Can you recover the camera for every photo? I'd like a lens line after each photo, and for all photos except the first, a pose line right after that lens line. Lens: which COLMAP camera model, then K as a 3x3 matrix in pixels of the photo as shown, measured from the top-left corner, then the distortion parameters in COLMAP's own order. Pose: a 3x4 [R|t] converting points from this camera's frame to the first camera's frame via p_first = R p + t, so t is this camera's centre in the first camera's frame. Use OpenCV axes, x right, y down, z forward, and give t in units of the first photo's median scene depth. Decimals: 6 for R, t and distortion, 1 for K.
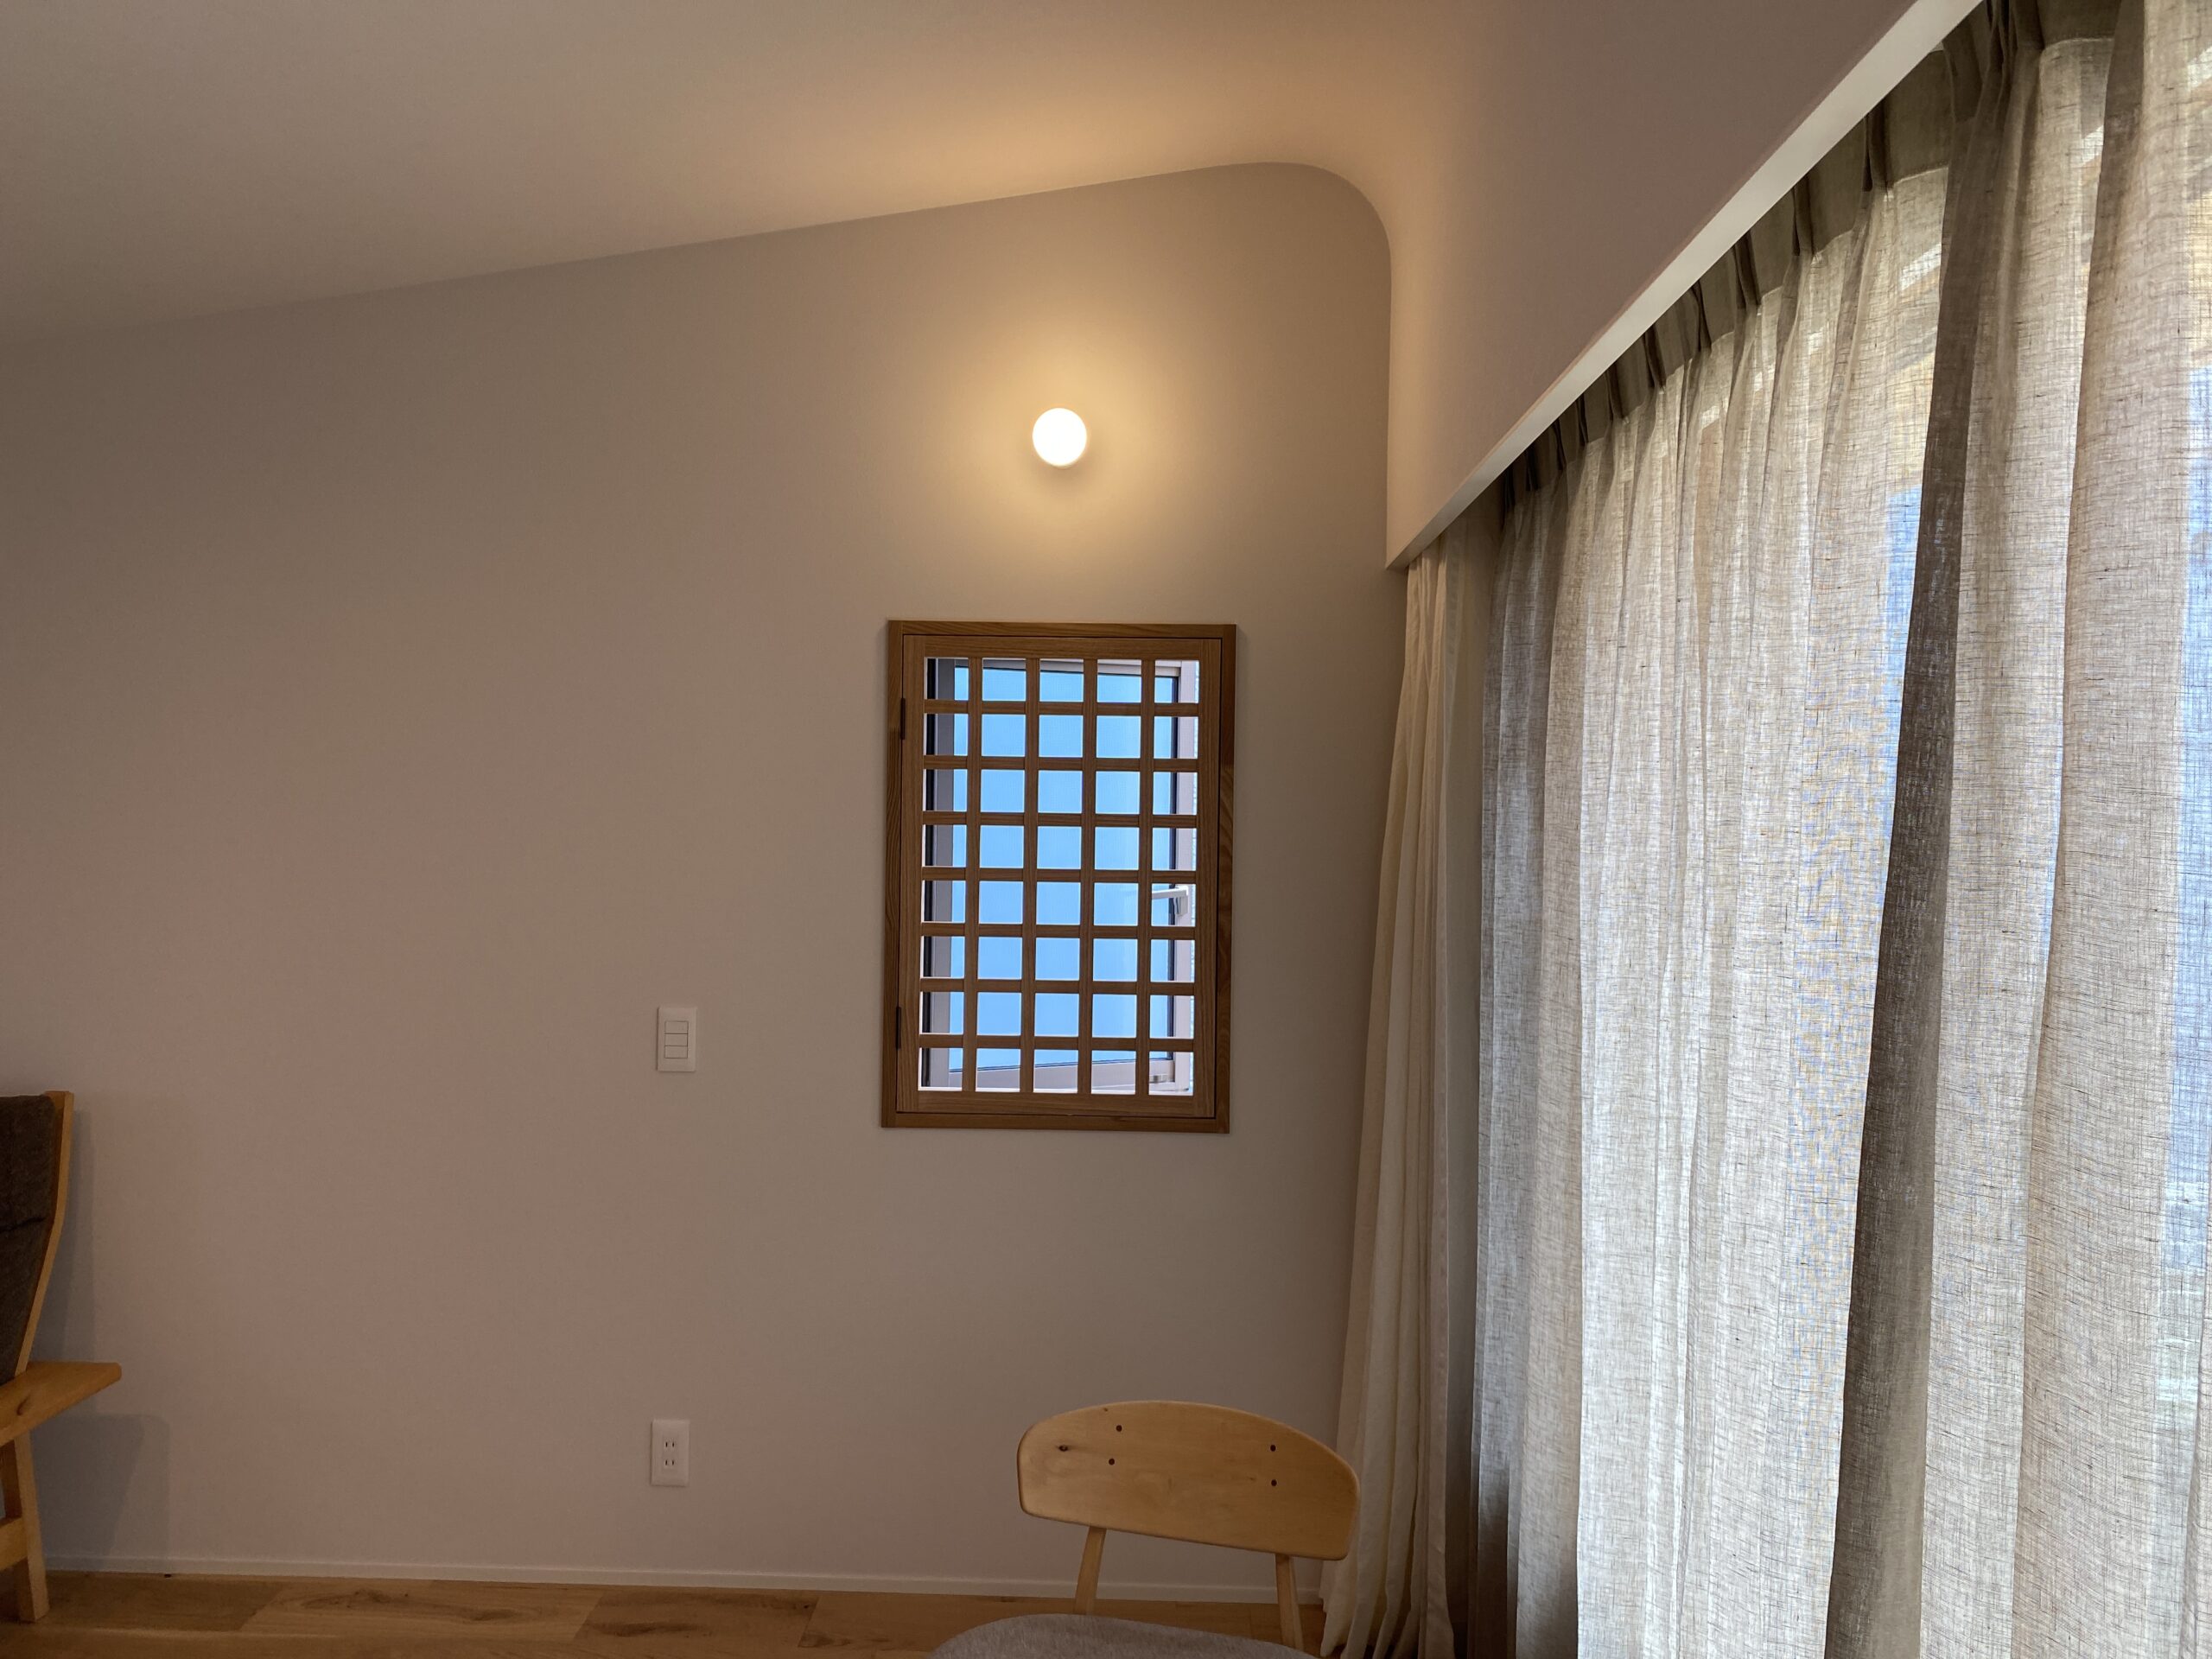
lens RADIAL K [[1683.5, 0, 1109.7], [0, 1683.5, 817.4], [0, 0, 1]] dist [-0.008476, -0.001103]
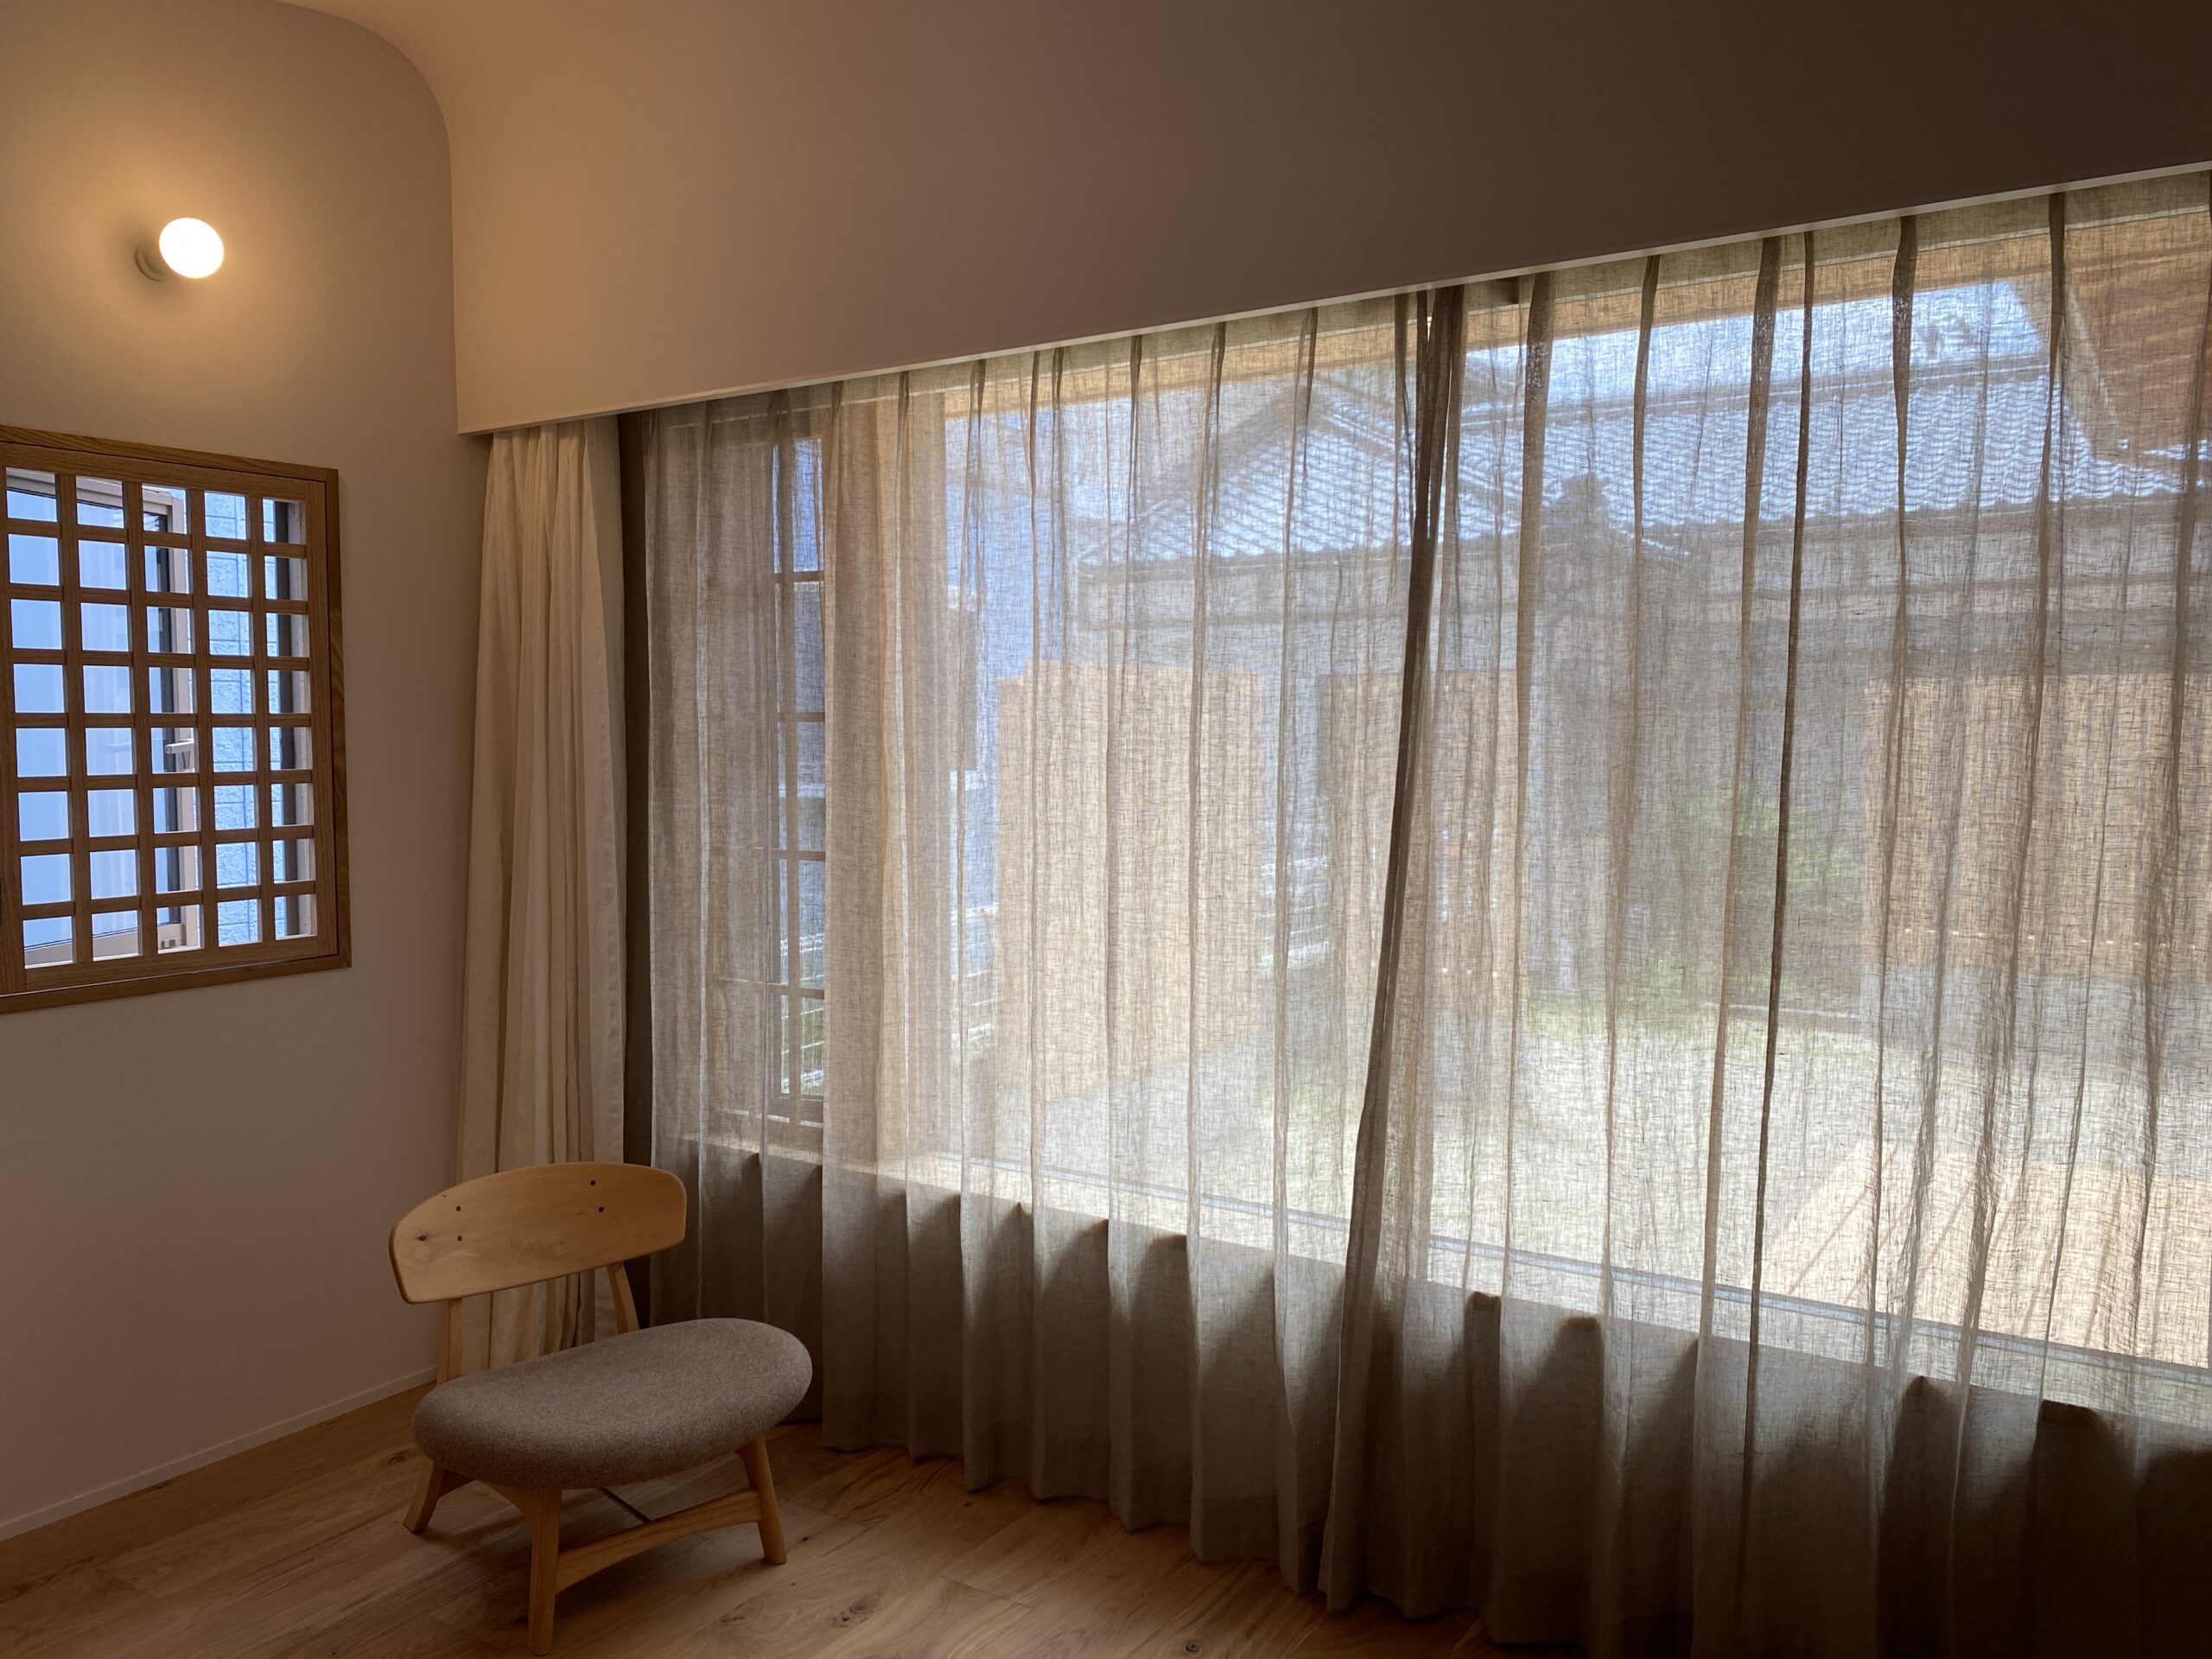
lens RADIAL K [[1683.5, 0, 1109.4], [0, 1683.5, 836.5], [0, 0, 1]] dist [-0.008476, -0.001103]
pose [[0.499688, -0.070340, 0.863345, -0.579911], [-0.024178, 0.995177, 0.095074, -0.002672], [-0.865868, -0.068381, 0.495577, 0.085407]]
